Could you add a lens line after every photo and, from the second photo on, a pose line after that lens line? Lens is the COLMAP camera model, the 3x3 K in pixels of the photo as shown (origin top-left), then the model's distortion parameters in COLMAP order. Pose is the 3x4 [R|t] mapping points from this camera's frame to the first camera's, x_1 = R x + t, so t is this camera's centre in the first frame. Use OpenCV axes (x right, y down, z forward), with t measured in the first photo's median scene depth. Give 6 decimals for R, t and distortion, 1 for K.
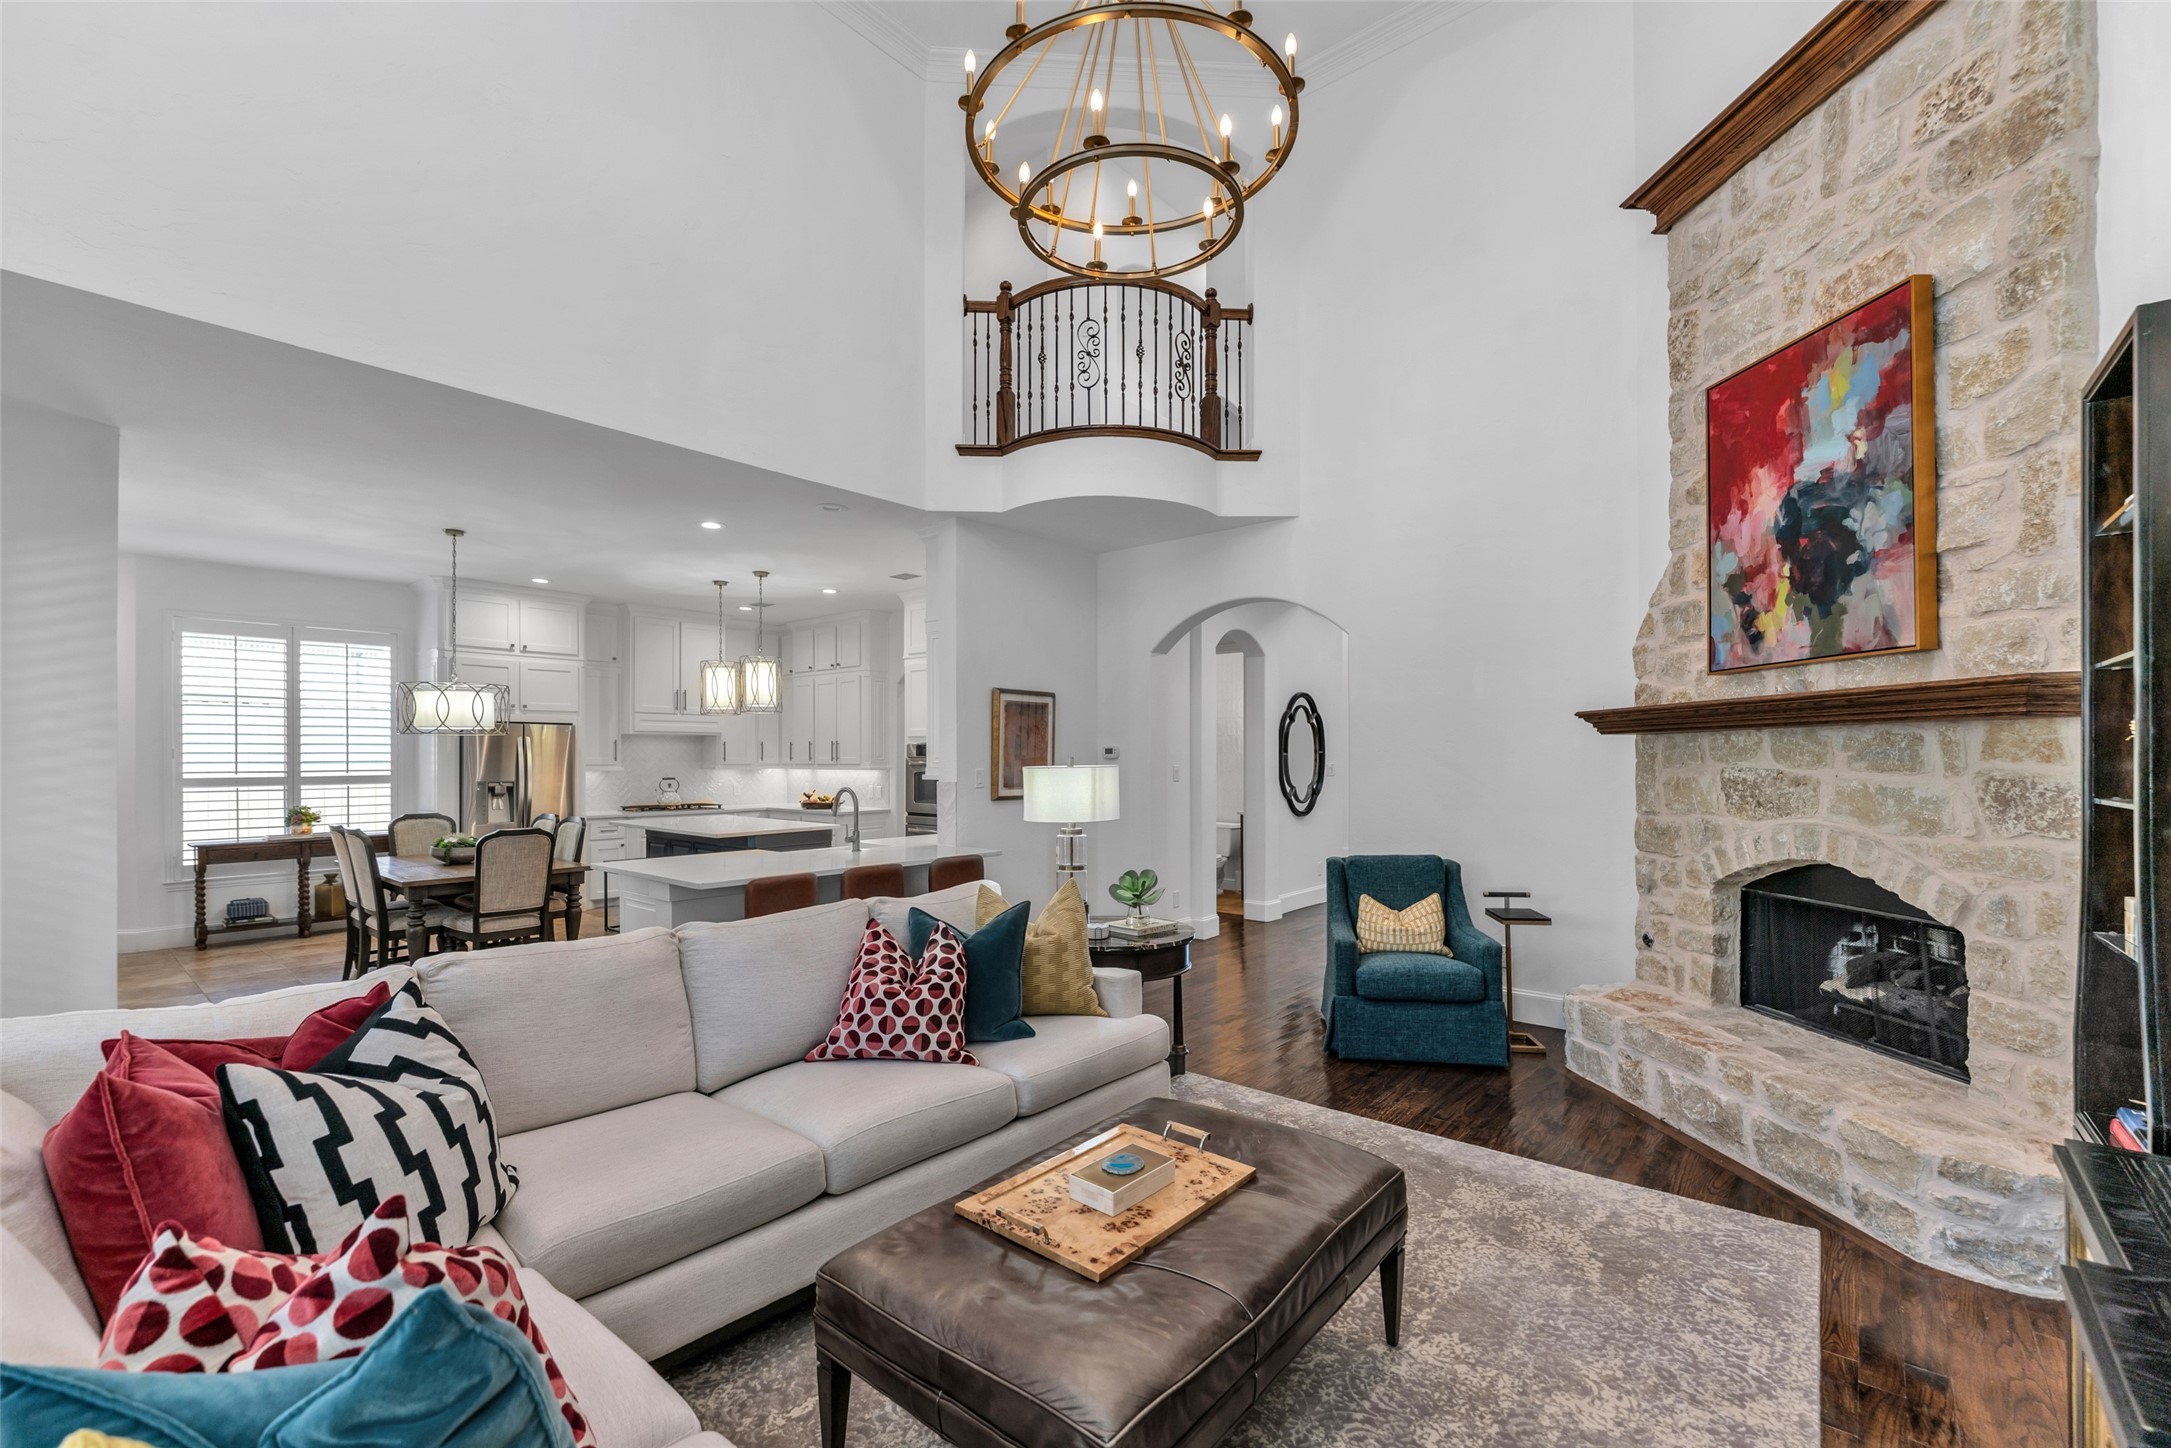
lens RADIAL K [[928.0, 0, 1087.2], [0, 928.0, 755.1], [0, 0, 1]] dist [-0.000301, -0.000111]
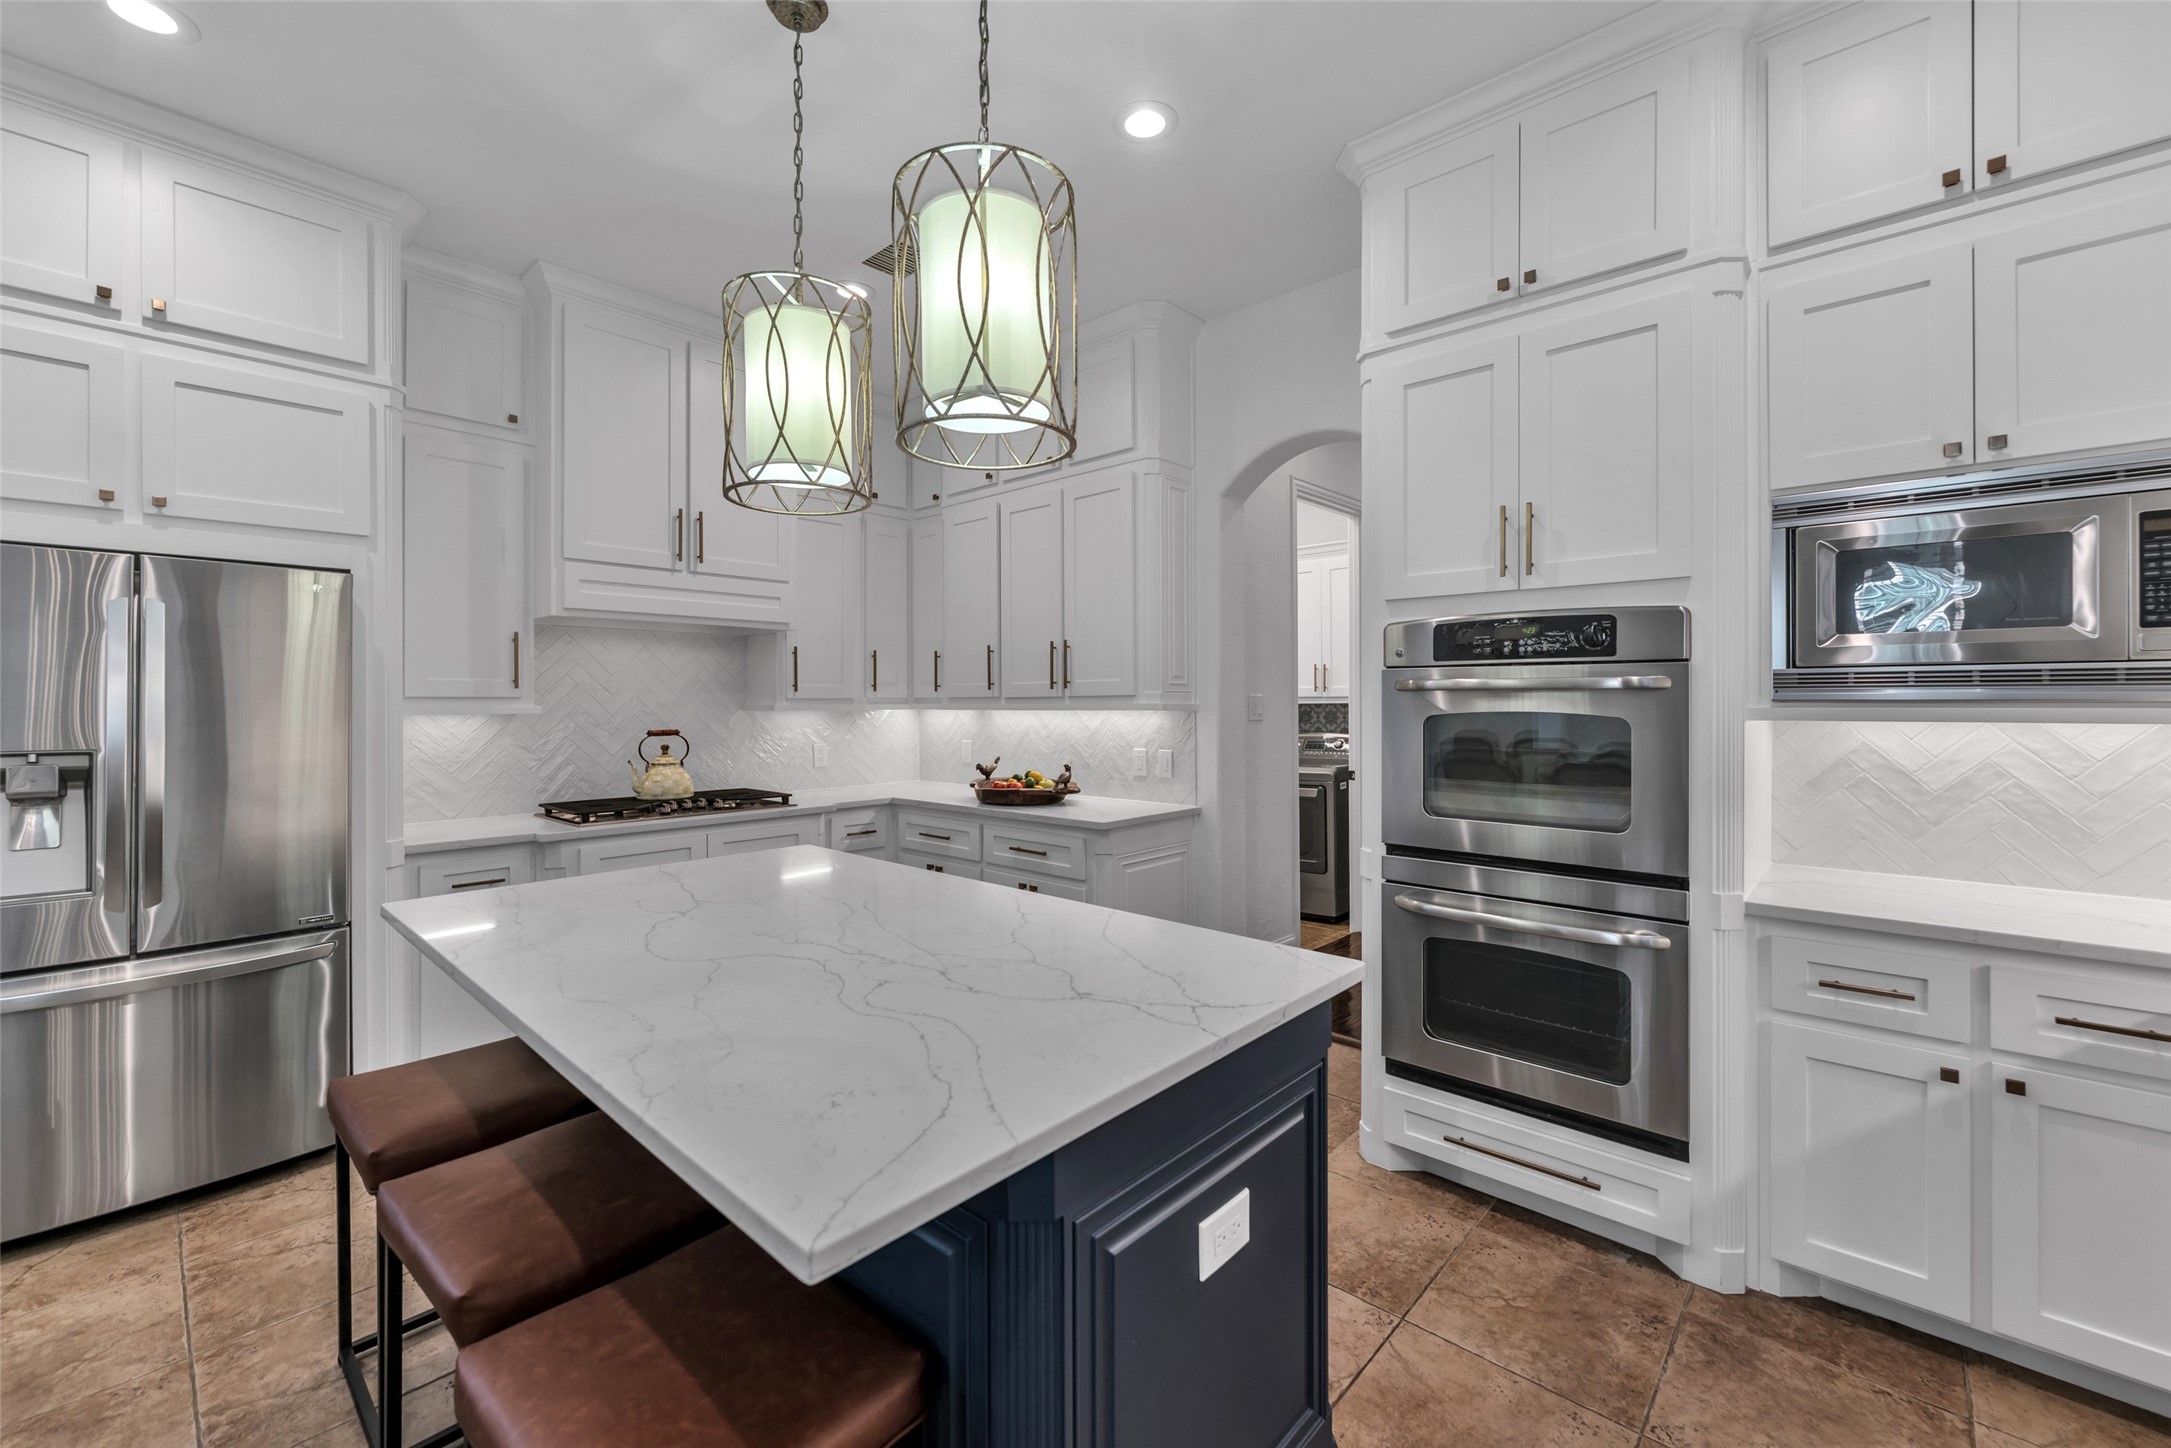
lens RADIAL K [[881.8, 0, 1084.1], [0, 881.8, 700.6], [0, 0, 1]] dist [0.000614, 0.000166]
pose [[0.999288, -0.003684, -0.037555, -0.336263], [0.003725, 0.999993, 0.001029, 0.015214], [0.037551, -0.001168, 0.999294, 0.829093]]
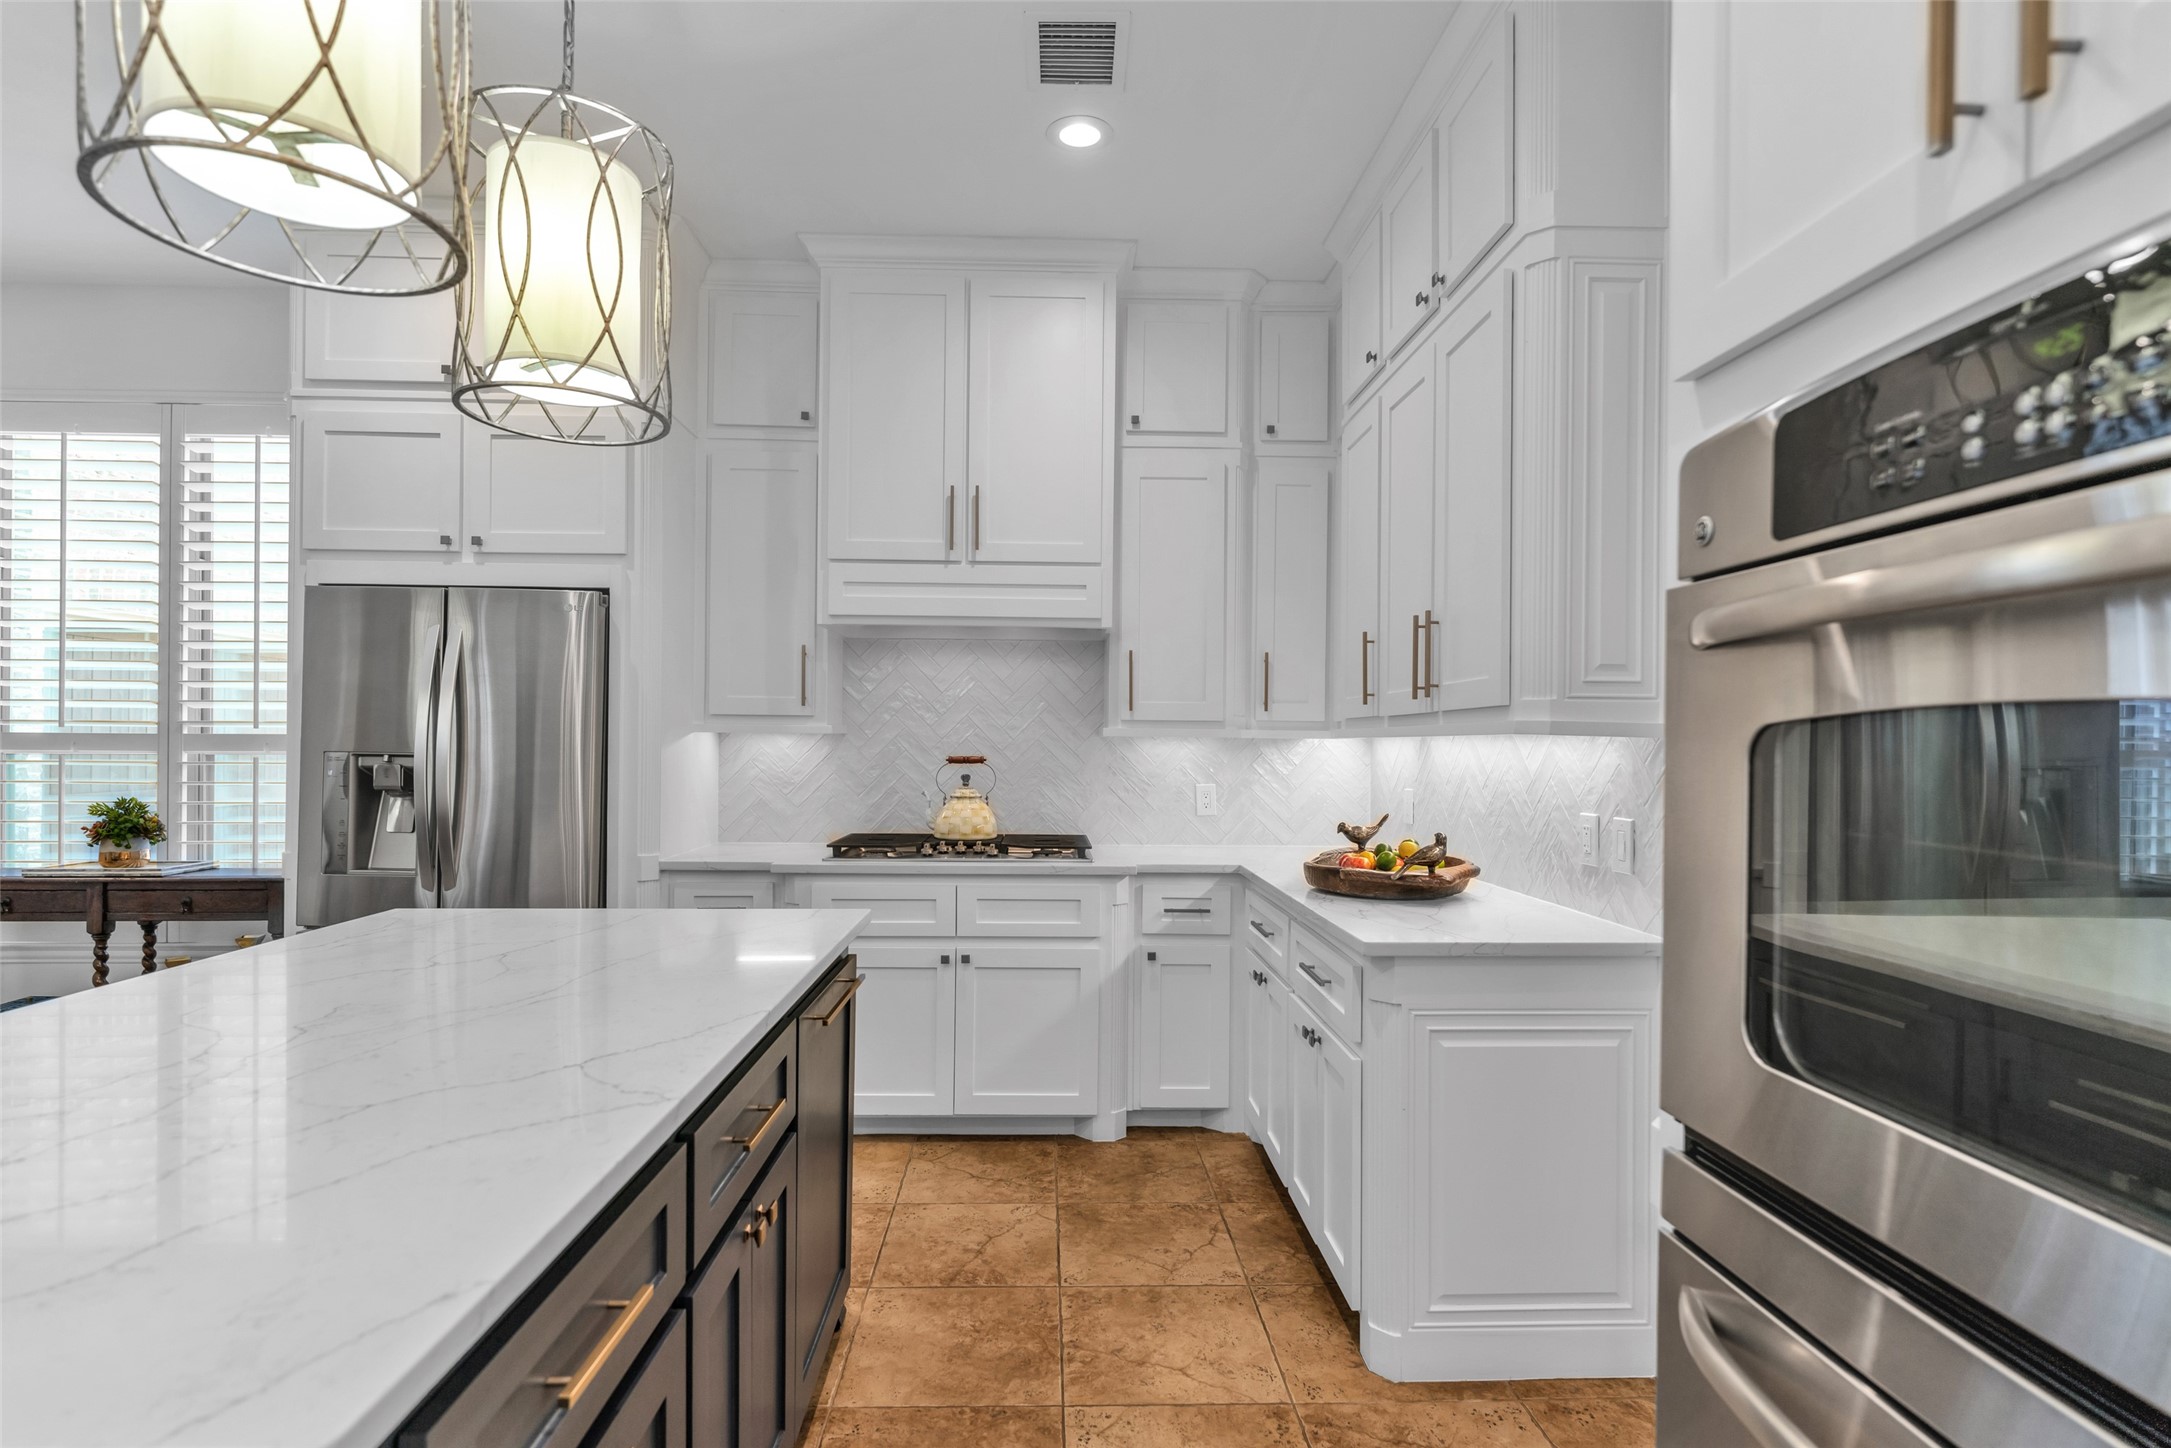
lens RADIAL K [[1062.9, 0, 1075.9], [0, 1062.9, 740.7], [0, 0, 1]] dist [0.004300, 0.000725]
pose [[0.671501, 0.005203, -0.740985, -0.180046], [-0.008106, 0.999967, -0.000324, 0.024191], [0.740959, 0.006224, 0.671522, 1.029669]]
